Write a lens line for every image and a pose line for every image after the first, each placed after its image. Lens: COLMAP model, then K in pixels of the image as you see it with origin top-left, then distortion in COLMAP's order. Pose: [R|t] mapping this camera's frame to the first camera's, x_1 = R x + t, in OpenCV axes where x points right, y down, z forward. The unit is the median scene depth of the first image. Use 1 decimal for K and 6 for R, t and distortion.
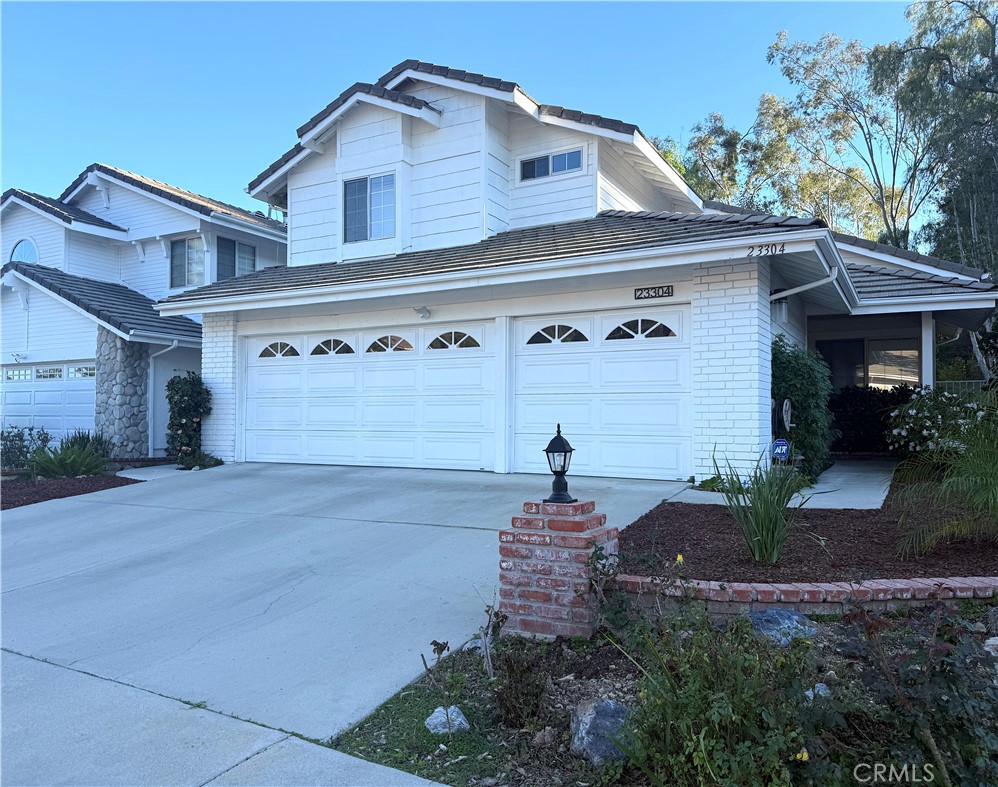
lens RADIAL K [[802.3, 0, 416.2], [0, 802.3, 397.9], [0, 0, 1]] dist [0.073381, -0.123605]
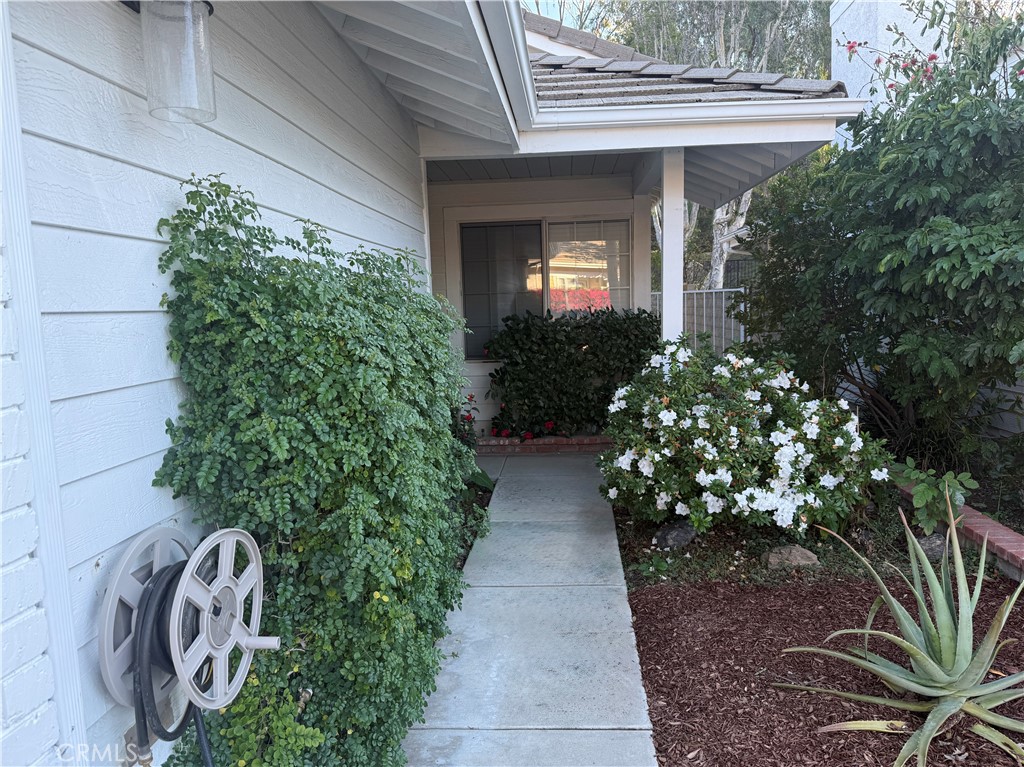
lens RADIAL K [[803.5, 0, 510.1], [0, 803.5, 360.5], [0, 0, 1]] dist [0.067402, -0.006583]
pose [[0.888209, -0.067957, 0.454387, 0.311549], [0.023023, 0.994341, 0.103708, -0.039970], [-0.458863, -0.081653, 0.884747, 0.578423]]
